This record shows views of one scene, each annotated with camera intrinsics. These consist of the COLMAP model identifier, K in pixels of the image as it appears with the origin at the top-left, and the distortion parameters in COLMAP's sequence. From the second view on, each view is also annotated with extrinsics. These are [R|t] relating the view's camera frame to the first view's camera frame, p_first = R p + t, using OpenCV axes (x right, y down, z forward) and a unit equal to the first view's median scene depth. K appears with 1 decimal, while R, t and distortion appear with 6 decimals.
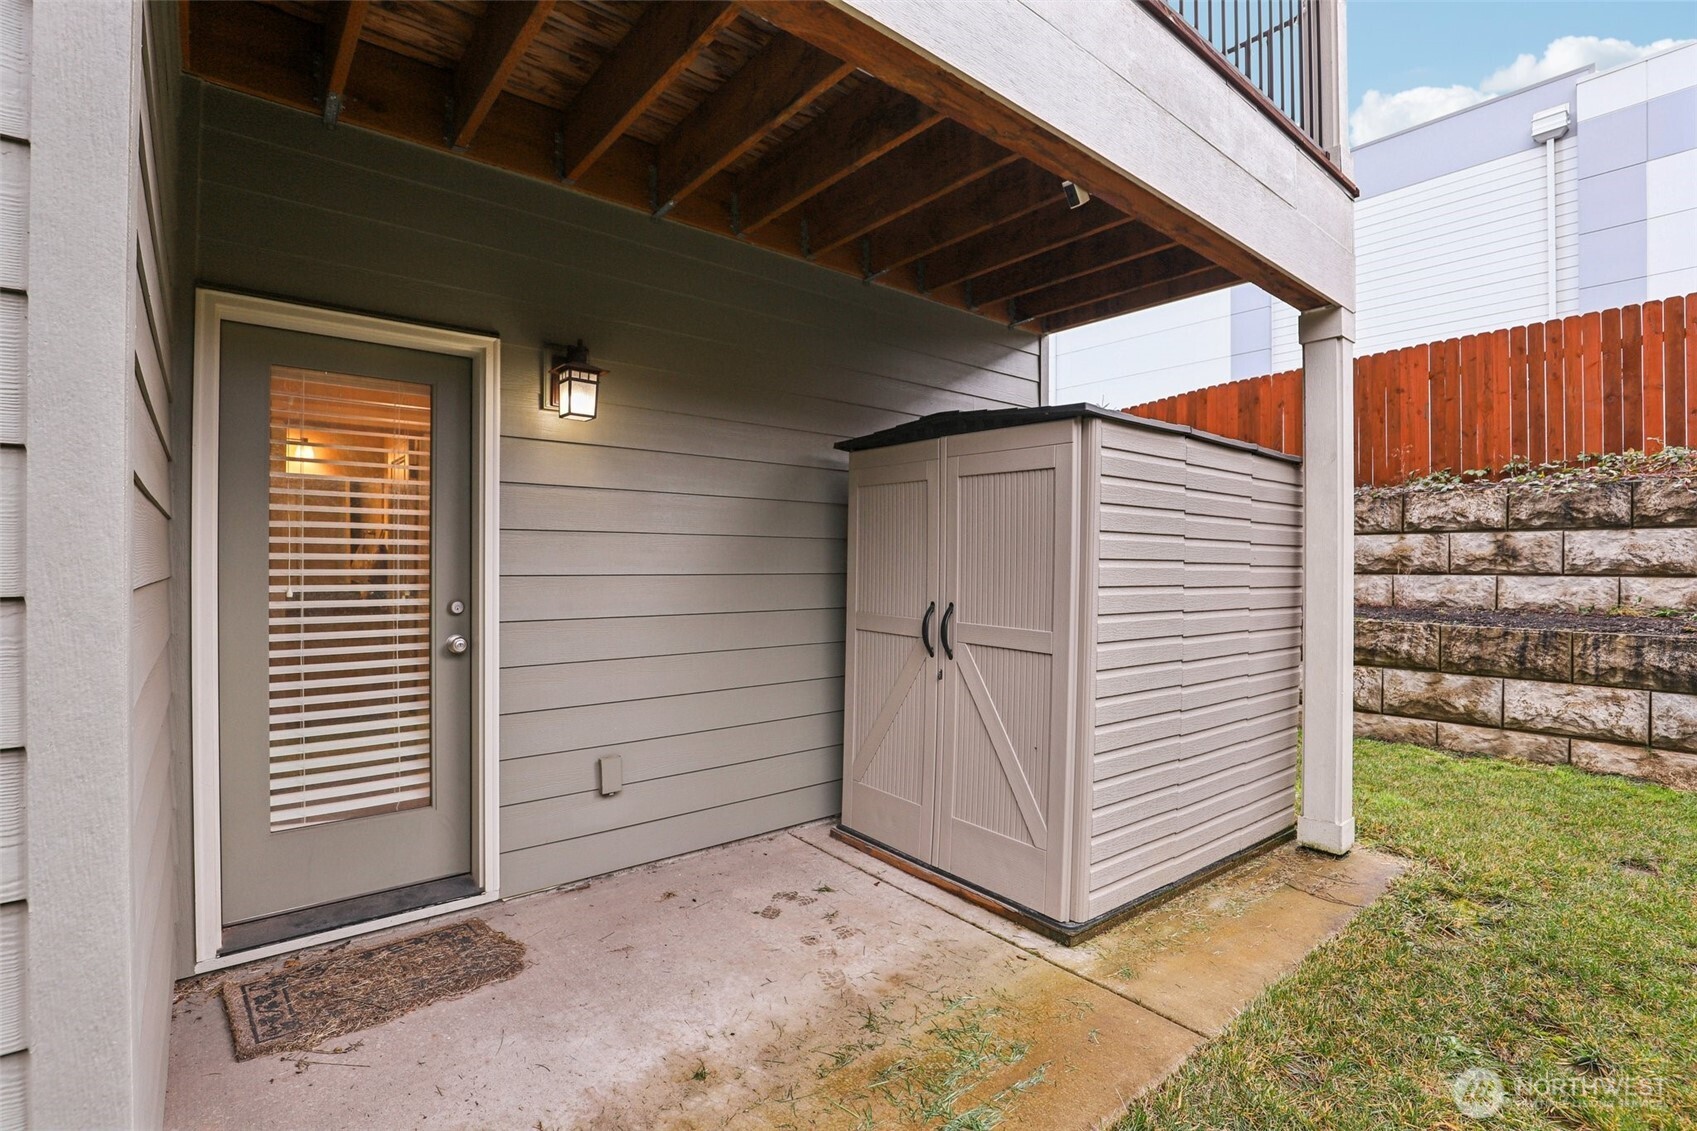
lens RADIAL K [[785.2, 0, 839.8], [0, 785.2, 562.7], [0, 0, 1]] dist [-0.038053, 0.006949]
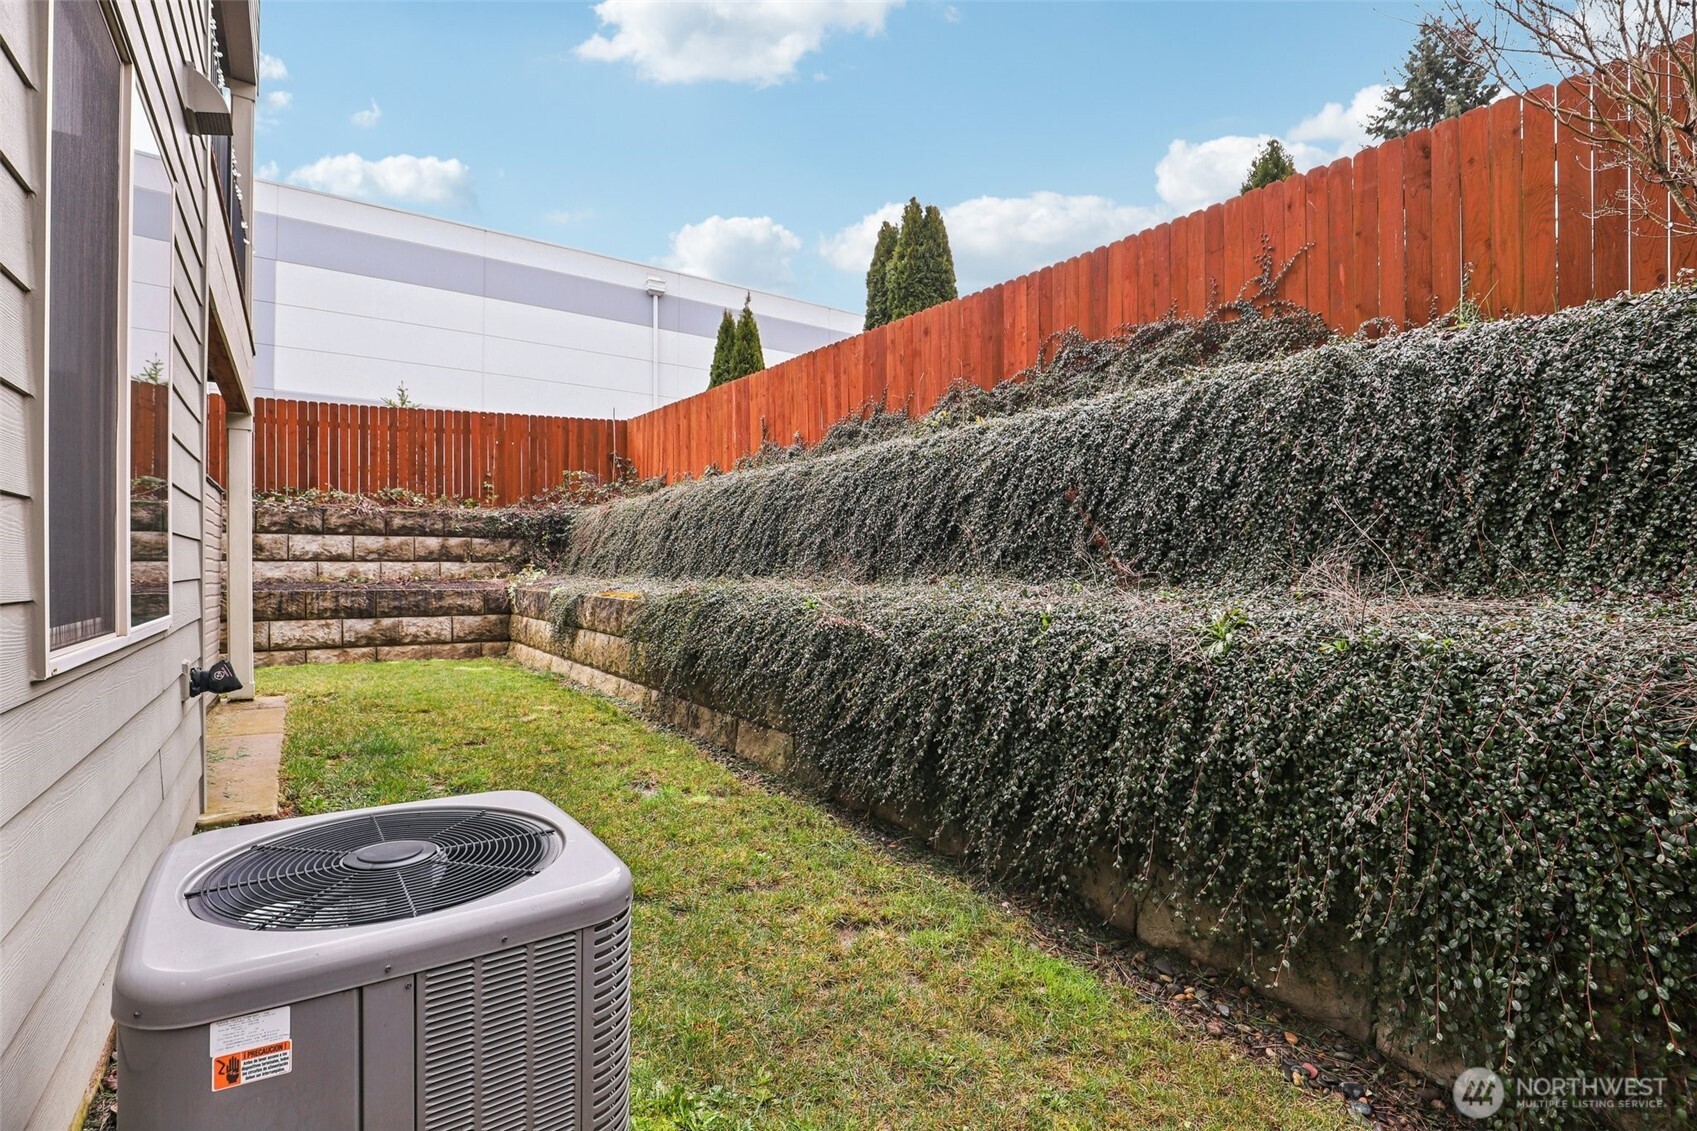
lens RADIAL K [[785.2, 0, 839.8], [0, 785.2, 562.7], [0, 0, 1]] dist [-0.038053, 0.006949]
pose [[0.082134, 0.002527, 0.996618, -0.683051], [-0.001228, 0.999996, -0.002434, 0.024577], [-0.996621, -0.001024, 0.082137, -0.369210]]
